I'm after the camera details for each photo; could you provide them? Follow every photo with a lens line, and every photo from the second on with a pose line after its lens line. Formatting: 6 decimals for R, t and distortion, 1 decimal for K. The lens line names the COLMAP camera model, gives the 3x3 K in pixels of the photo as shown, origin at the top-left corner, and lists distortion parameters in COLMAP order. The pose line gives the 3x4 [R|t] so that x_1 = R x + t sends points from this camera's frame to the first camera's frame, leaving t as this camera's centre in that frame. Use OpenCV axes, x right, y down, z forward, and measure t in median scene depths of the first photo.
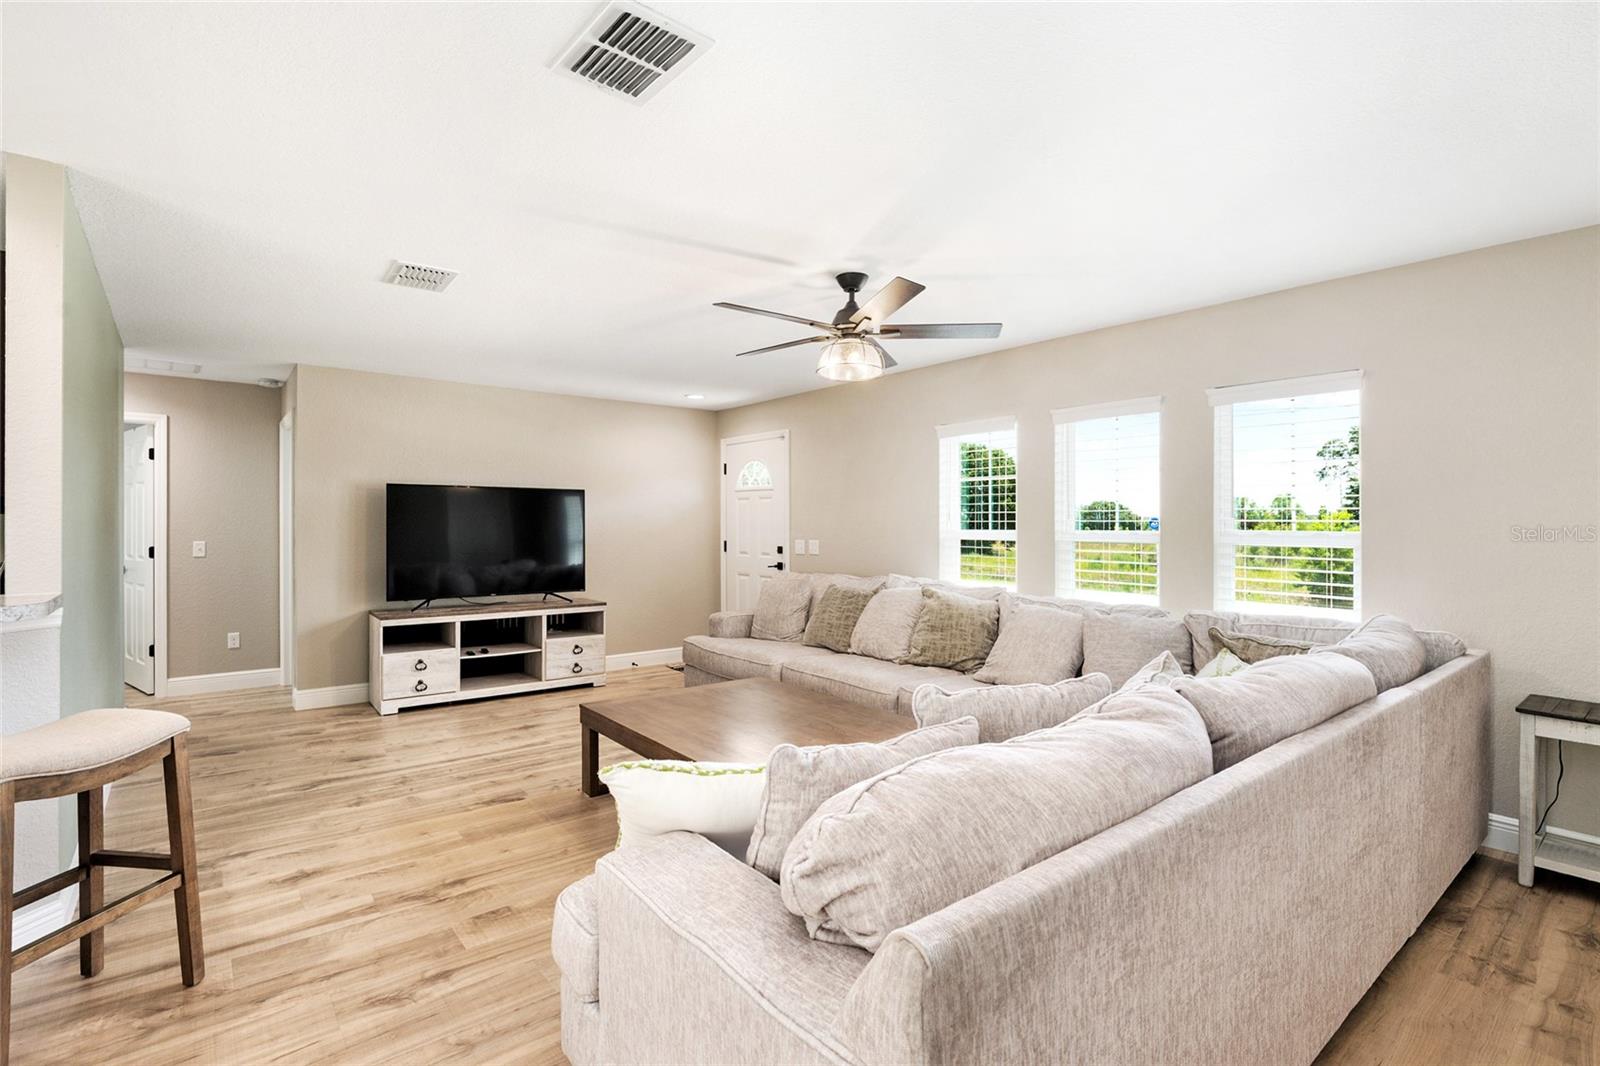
lens RADIAL K [[775.0, 0, 800.0], [0, 775.0, 533.0], [0, 0, 1]] dist [-0.000276, 0.000300]
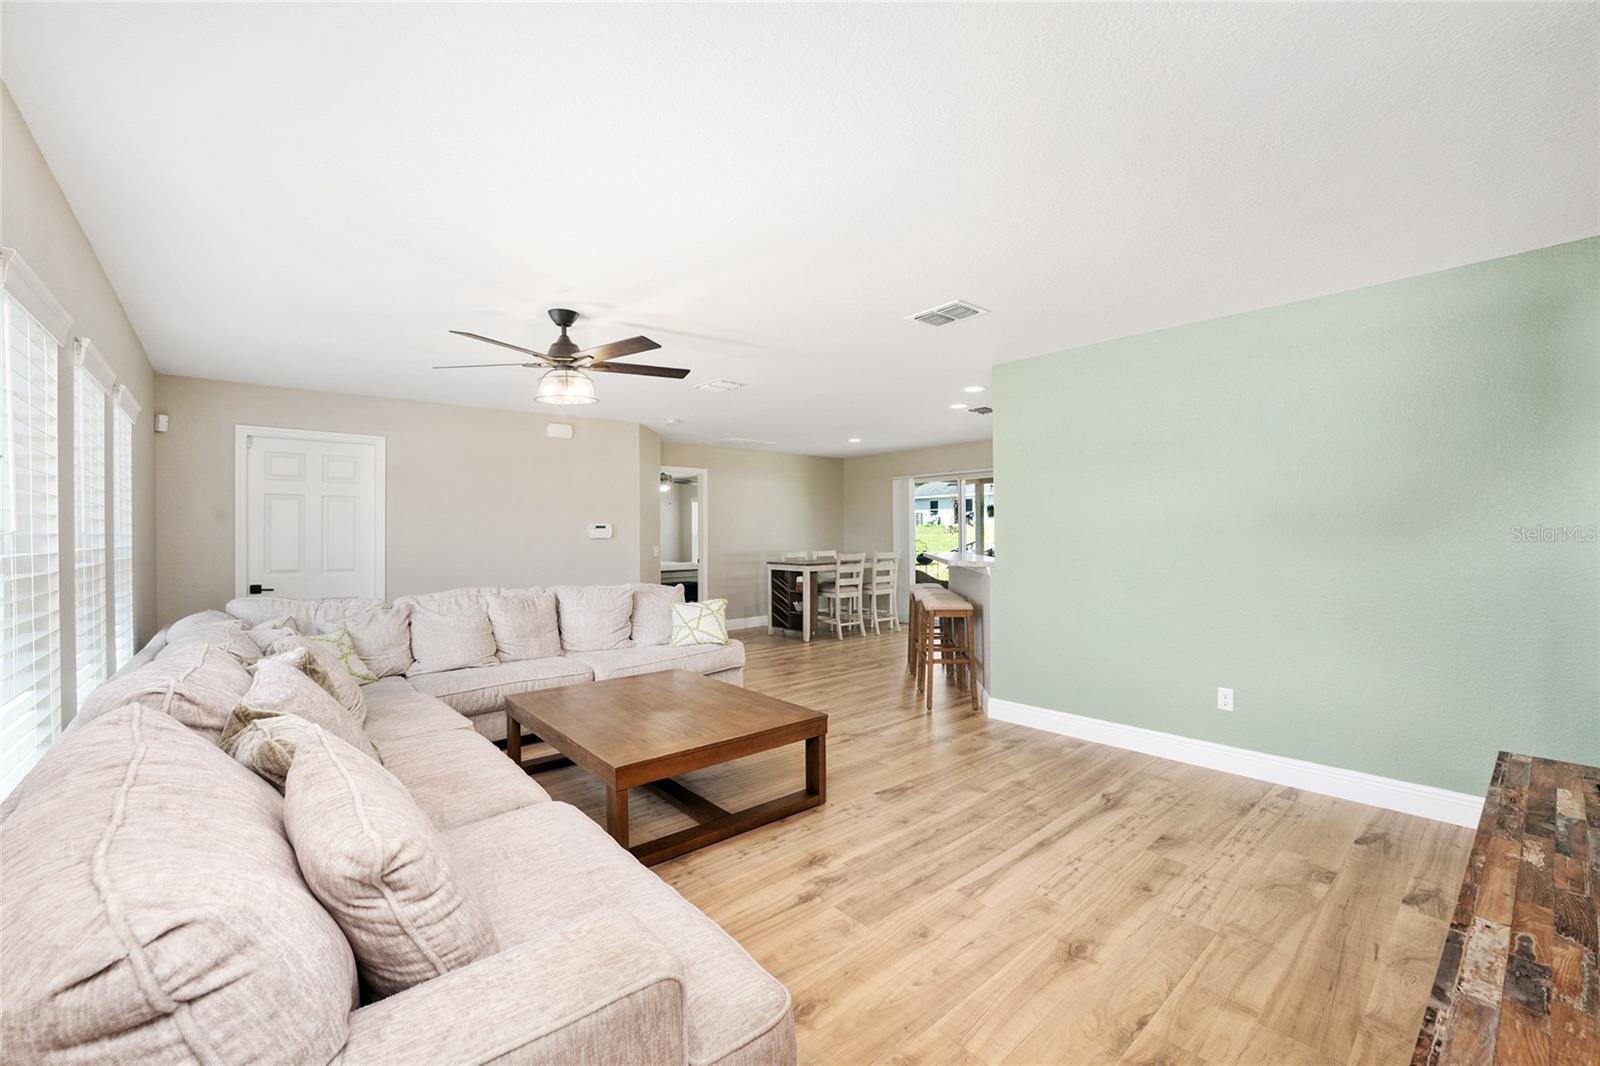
lens RADIAL K [[644.5, 0, 808.9], [0, 644.5, 535.1], [0, 0, 1]] dist [-0.030919, 0.006515]
pose [[-0.998632, 0.008206, -0.051637, -0.237132], [0.007279, 0.999810, 0.018105, -0.022846], [0.051776, 0.017704, -0.998502, 1.950512]]
